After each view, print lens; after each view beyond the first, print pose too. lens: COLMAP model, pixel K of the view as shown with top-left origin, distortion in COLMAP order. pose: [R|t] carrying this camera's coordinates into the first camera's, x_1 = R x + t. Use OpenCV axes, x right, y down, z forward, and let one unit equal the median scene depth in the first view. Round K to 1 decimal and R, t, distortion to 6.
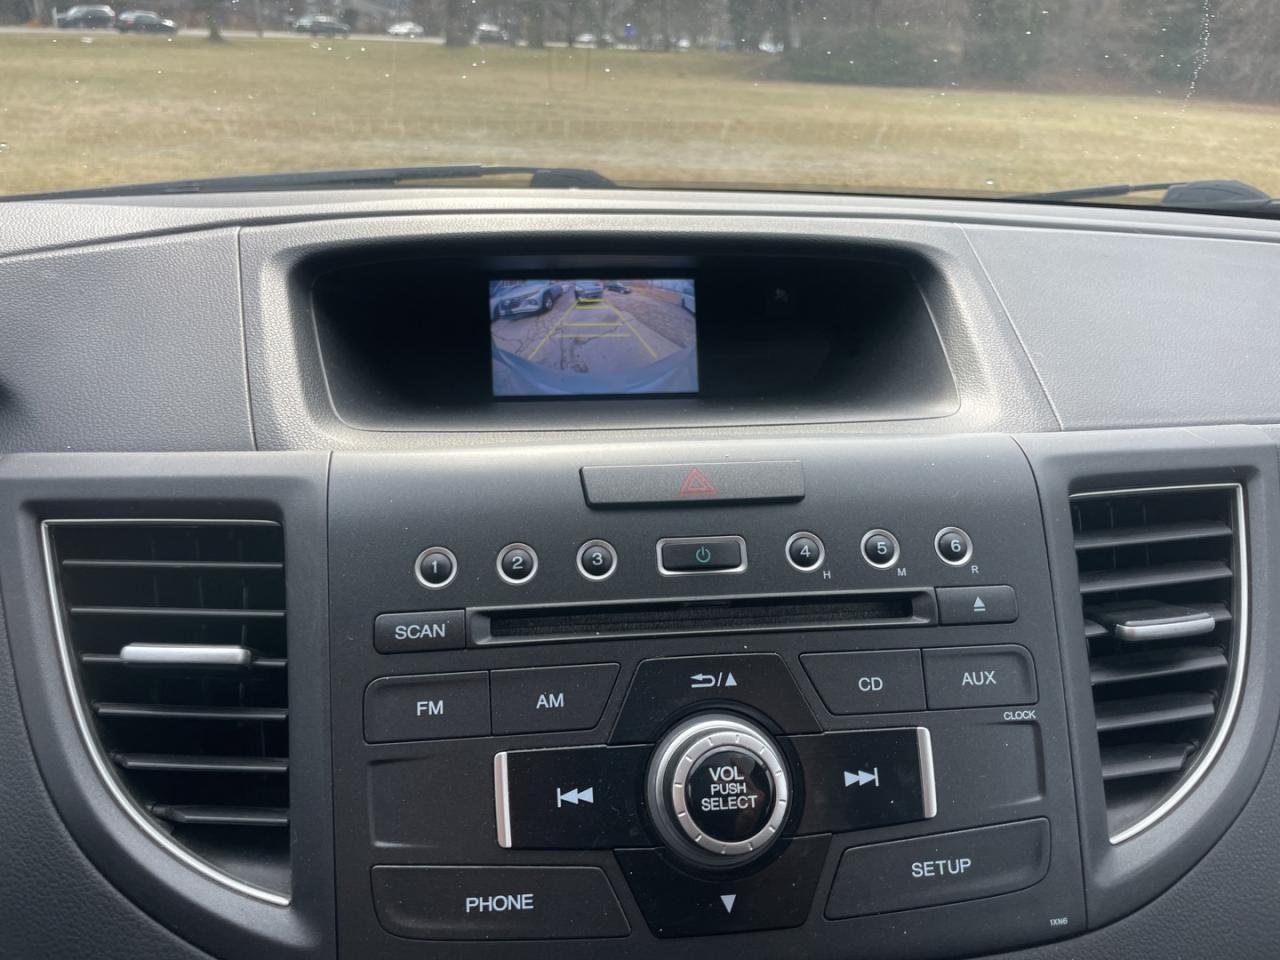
lens RADIAL K [[991.6, 0, 640.0], [0, 991.6, 480.0], [0, 0, 1]] dist [0.070972, -0.100495]
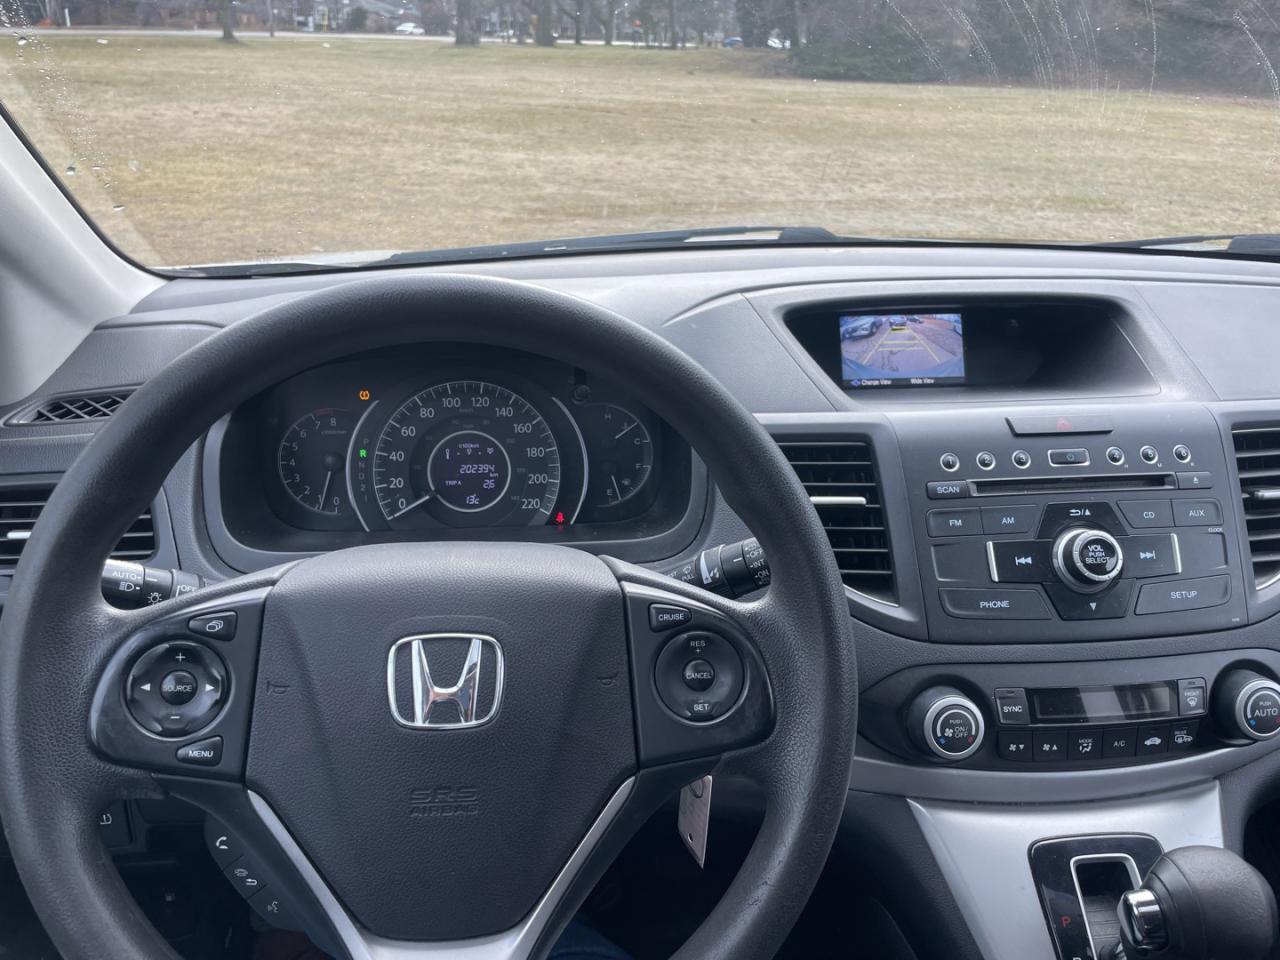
lens RADIAL K [[983.0, 0, 640.0], [0, 983.0, 480.0], [0, 0, 1]] dist [0.068017, -0.095332]
pose [[0.999961, -0.003062, -0.008339, -0.469818], [0.003114, 0.999976, 0.006185, 0.060123], [0.008320, -0.006211, 0.999946, -0.644408]]
